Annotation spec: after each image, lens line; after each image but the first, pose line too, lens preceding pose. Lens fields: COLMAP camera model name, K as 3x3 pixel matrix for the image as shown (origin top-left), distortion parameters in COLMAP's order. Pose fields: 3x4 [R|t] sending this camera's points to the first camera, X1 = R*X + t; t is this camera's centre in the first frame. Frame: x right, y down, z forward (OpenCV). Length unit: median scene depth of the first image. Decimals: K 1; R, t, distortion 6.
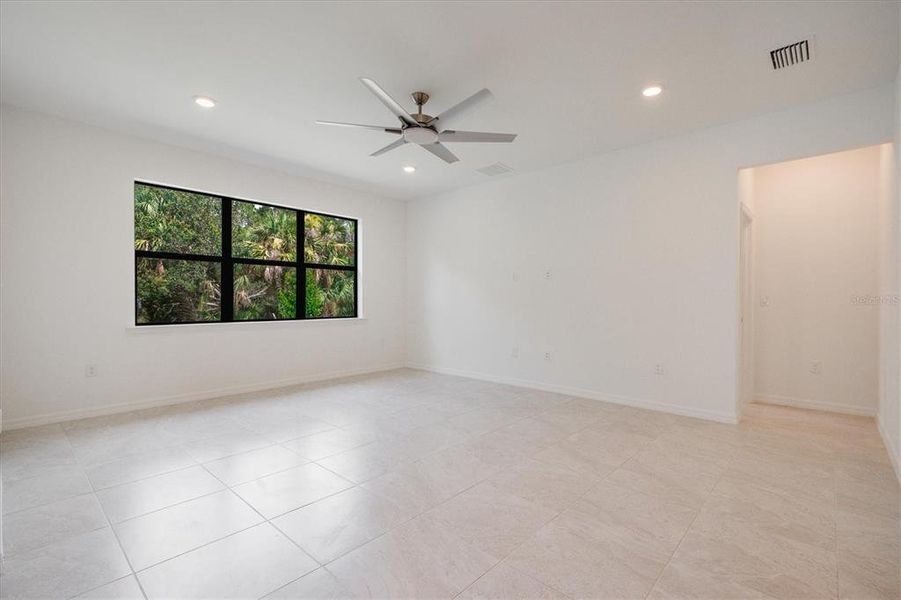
lens RADIAL K [[414.1, 0, 448.6], [0, 414.1, 303.5], [0, 0, 1]] dist [0.008766, 0.000455]
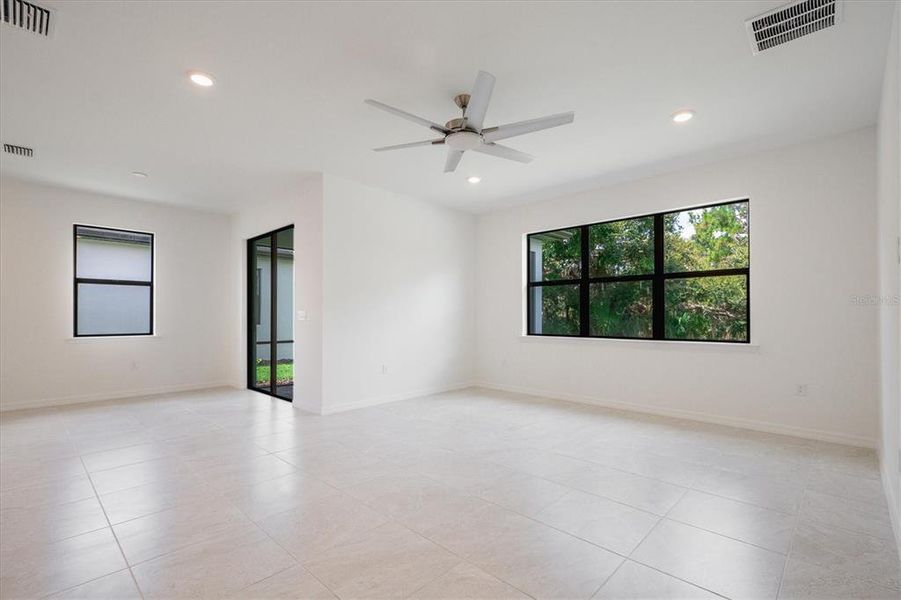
lens RADIAL K [[414.1, 0, 457.3], [0, 414.1, 308.0], [0, 0, 1]] dist [0.008766, 0.000455]
pose [[0.002897, -0.023870, -0.999711, 0.466747], [-0.009892, 0.999665, -0.023898, -0.002331], [0.999947, 0.009958, 0.002660, 0.534184]]
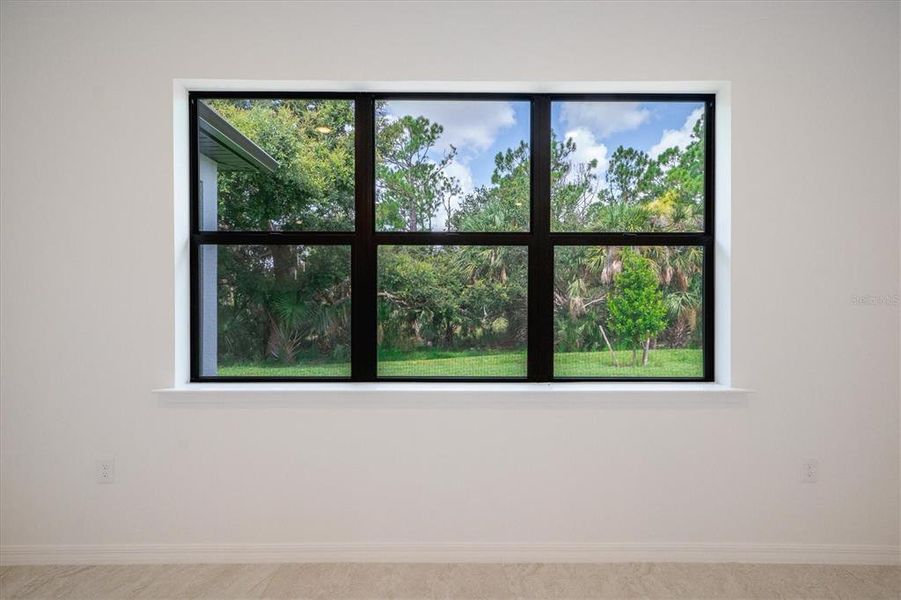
lens RADIAL K [[414.1, 0, 455.6], [0, 414.1, 304.3], [0, 0, 1]] dist [0.008766, 0.000455]
pose [[0.695891, -0.000149, -0.718147, -0.127184], [-0.004285, 0.999981, -0.004360, -0.028173], [0.718135, 0.006112, 0.695877, 0.627427]]
